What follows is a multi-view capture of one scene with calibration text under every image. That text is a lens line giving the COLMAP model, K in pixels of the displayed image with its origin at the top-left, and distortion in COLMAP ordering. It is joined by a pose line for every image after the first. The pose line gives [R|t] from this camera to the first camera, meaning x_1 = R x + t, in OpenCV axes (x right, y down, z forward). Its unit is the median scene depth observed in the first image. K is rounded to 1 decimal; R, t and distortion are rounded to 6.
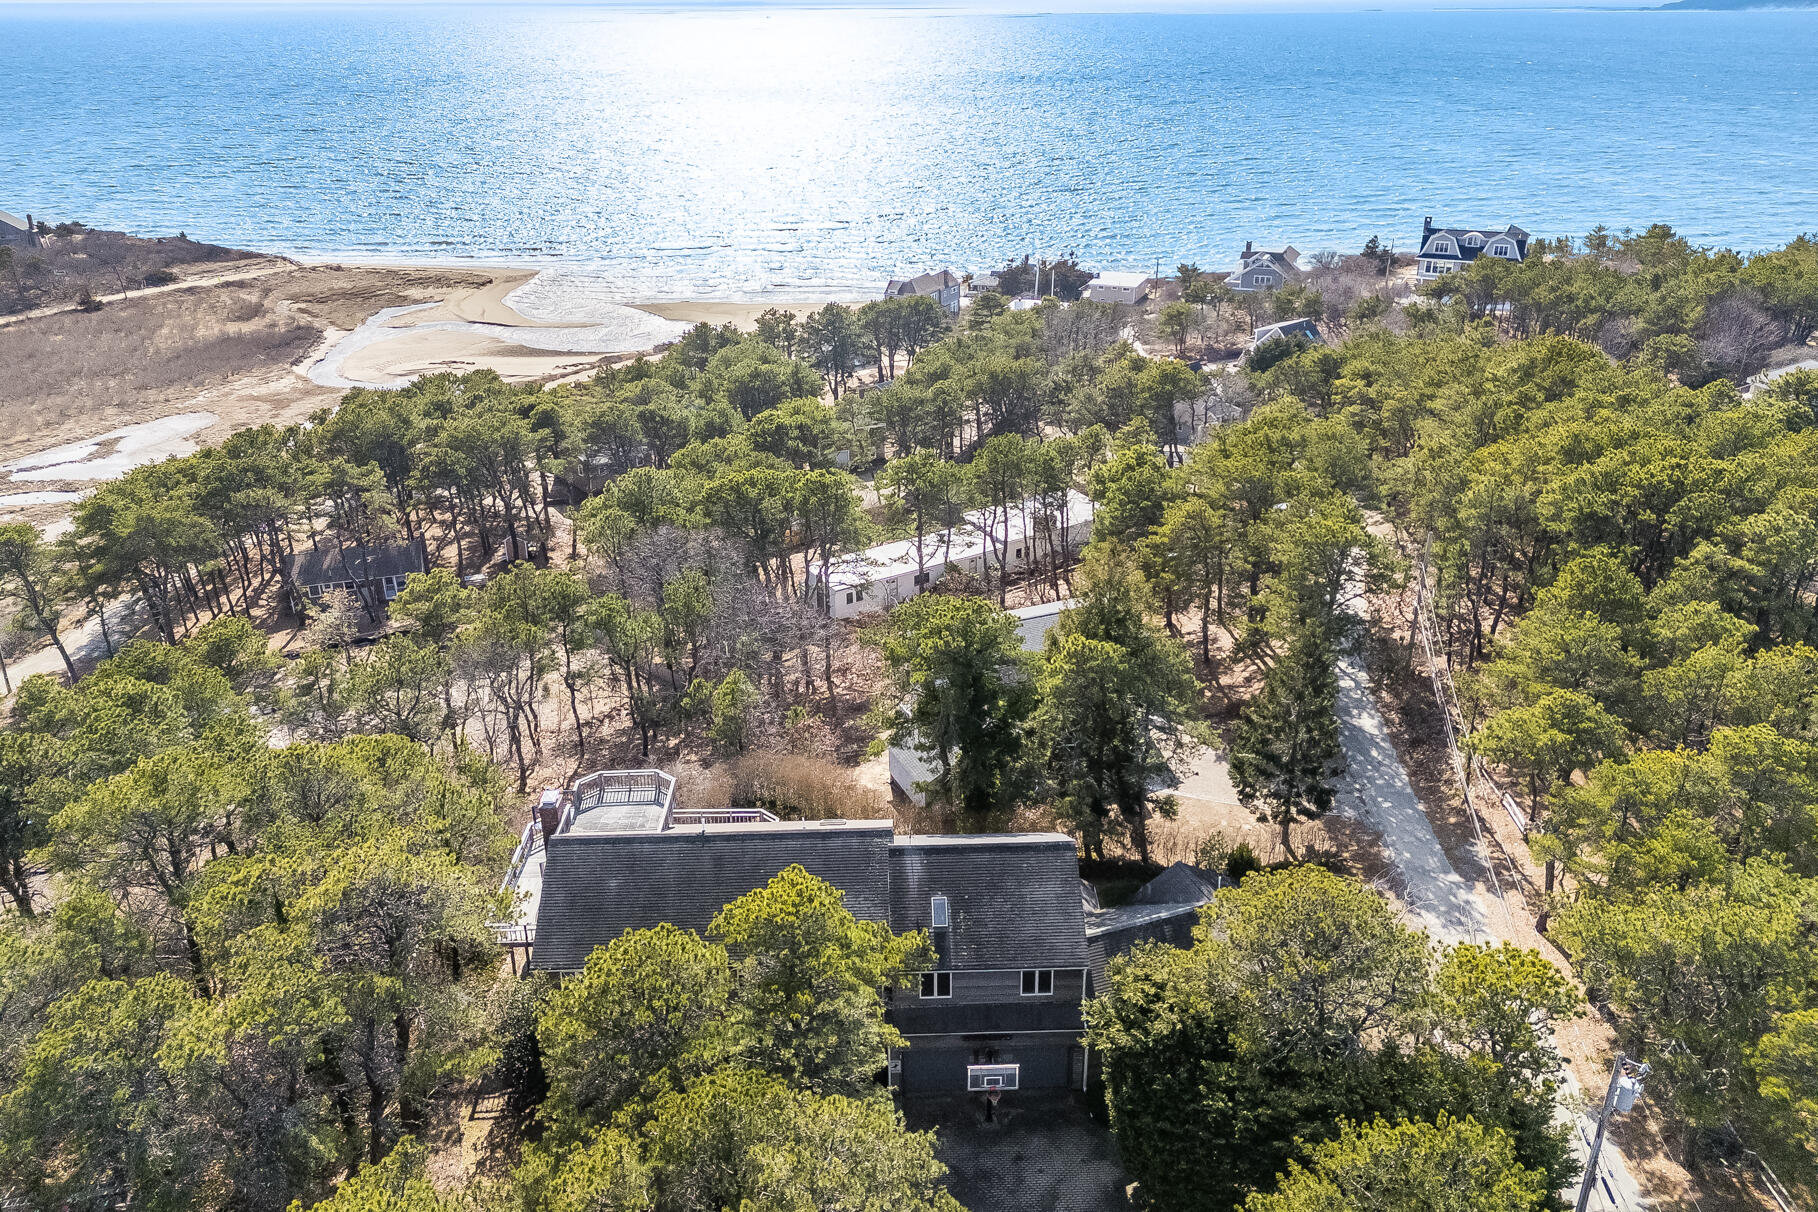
lens RADIAL K [[1332.6, 0, 915.4], [0, 1332.6, 547.3], [0, 0, 1]] dist [0.076150, -0.073433]
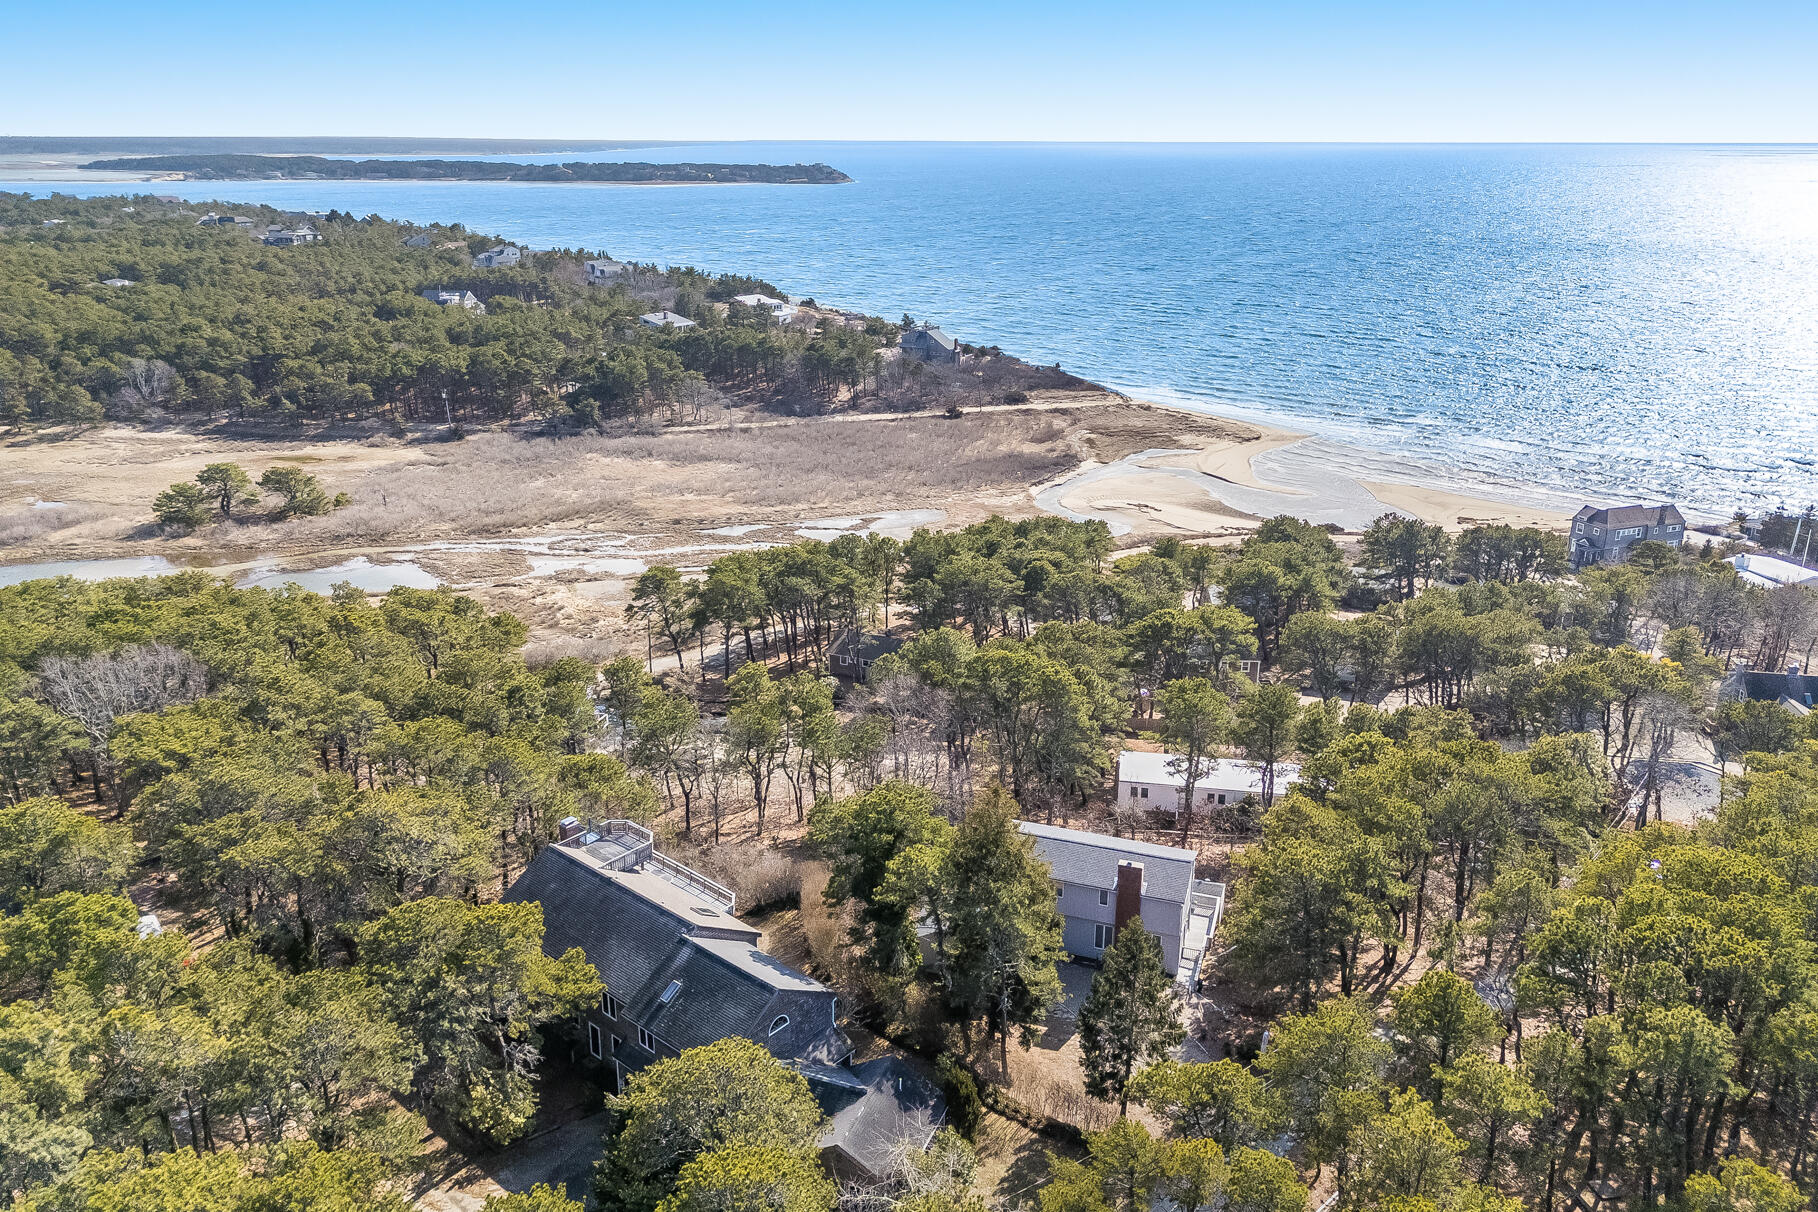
lens RADIAL K [[1332.6, 0, 911.1], [0, 1332.6, 555.4], [0, 0, 1]] dist [0.076150, -0.073433]
pose [[0.741631, 0.210122, -0.637050, 0.234072], [-0.263129, 0.964688, 0.011864, -0.056426], [0.617047, 0.158828, 0.770732, 0.006334]]
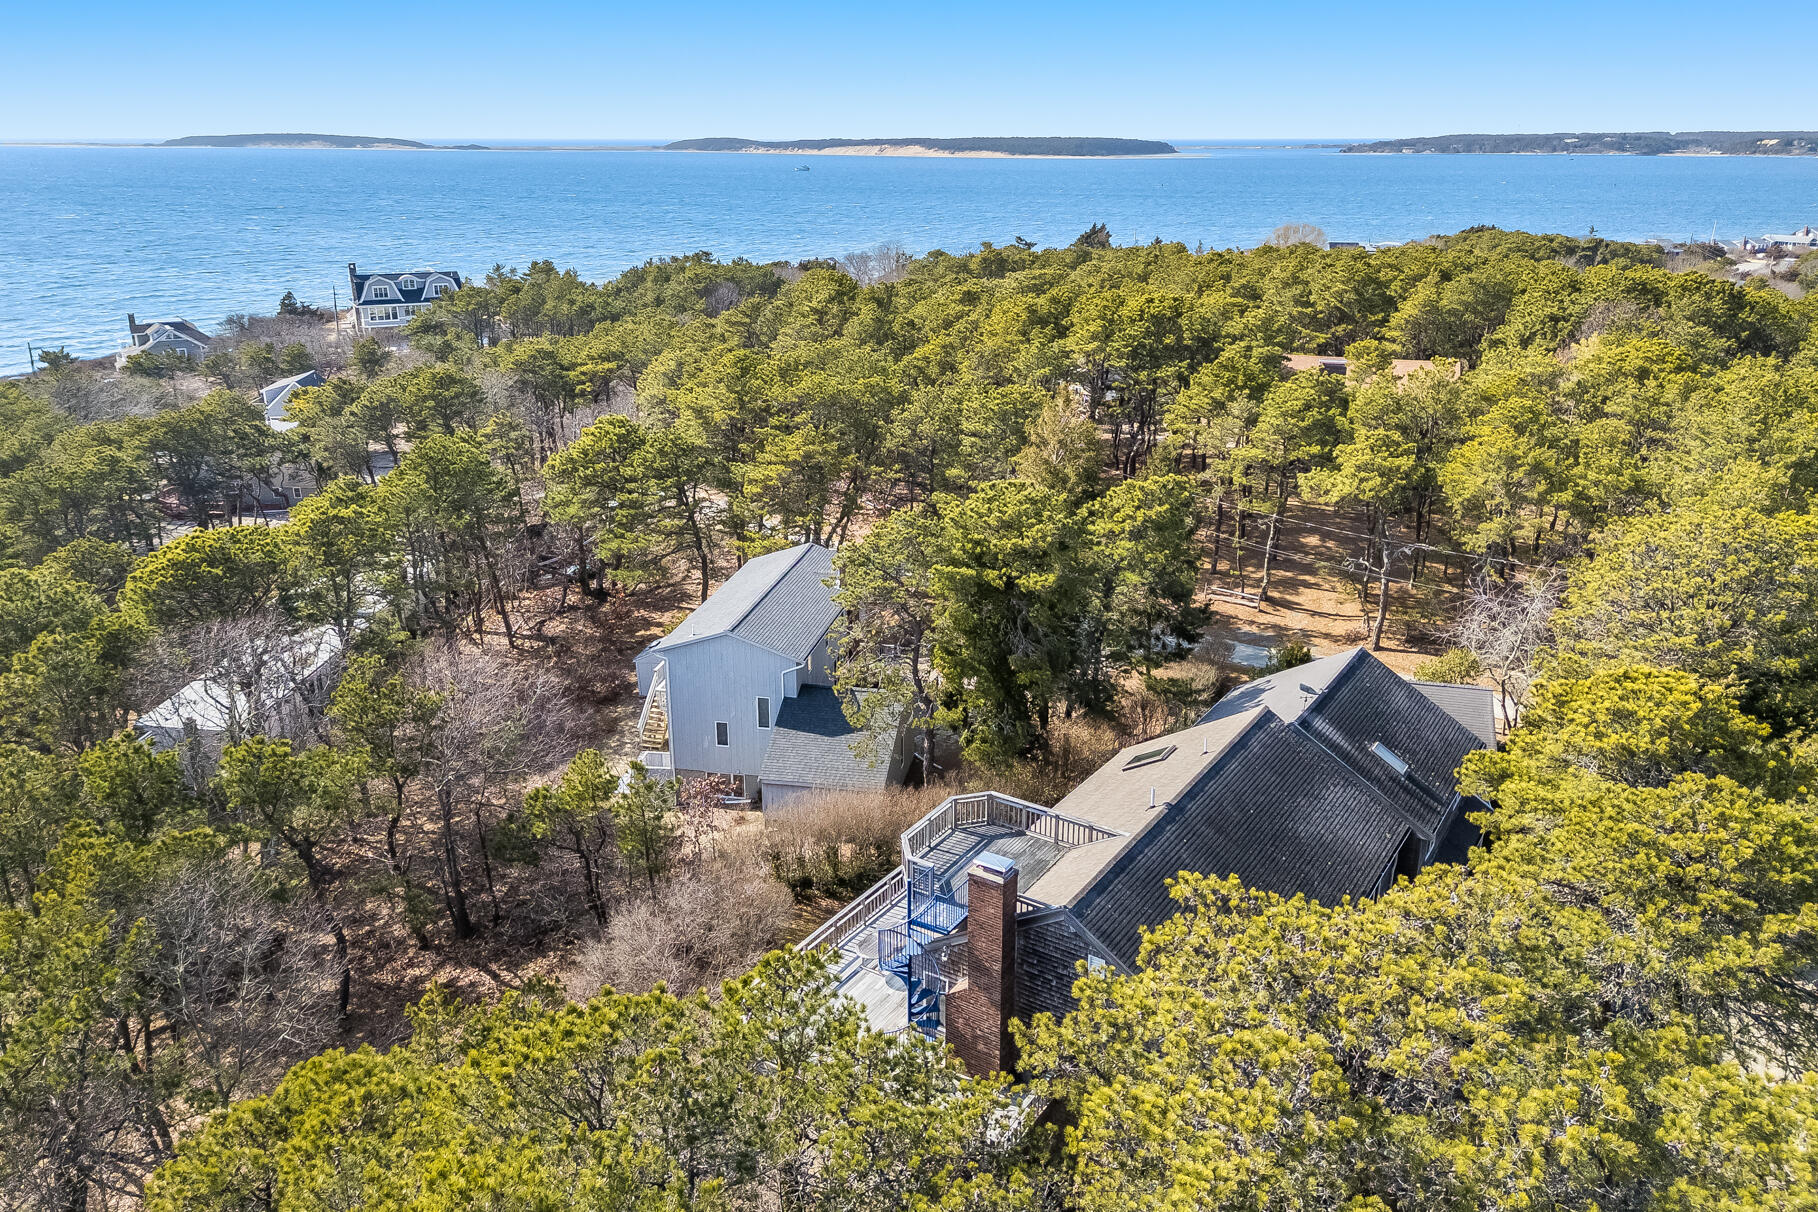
lens RADIAL K [[1332.6, 0, 910.1], [0, 1332.6, 588.3], [0, 0, 1]] dist [0.076150, -0.073433]
pose [[0.568411, -0.254133, 0.782512, -0.179554], [0.305132, 0.948386, 0.086358, 0.004454], [-0.764070, 0.189683, 0.616618, 0.168326]]
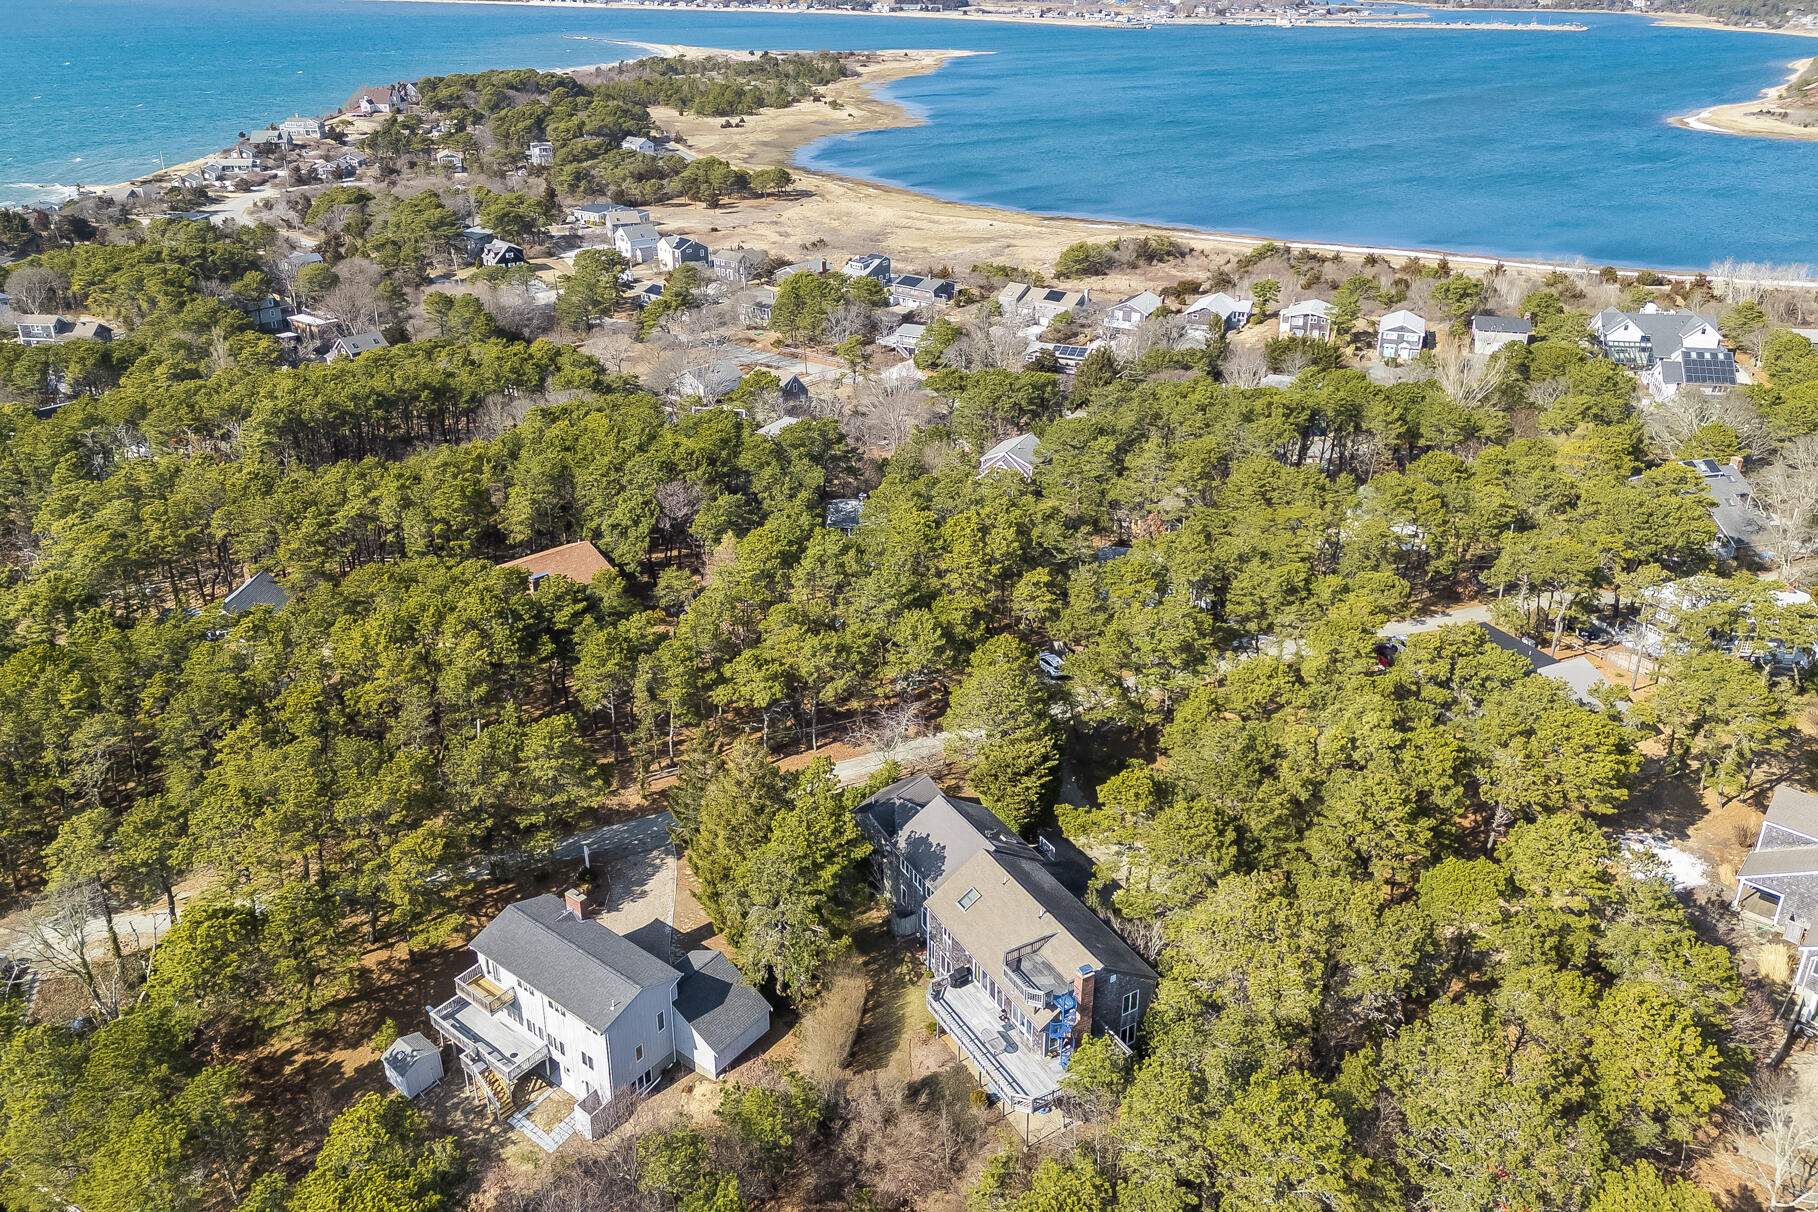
lens RADIAL K [[1332.6, 0, 921.7], [0, 1332.6, 561.7], [0, 0, 1]] dist [0.076150, -0.073433]
pose [[-0.485113, -0.354309, 0.799456, -0.306524], [0.329096, 0.773049, 0.542302, -0.258880], [-0.810162, 0.526175, -0.258414, 0.328851]]
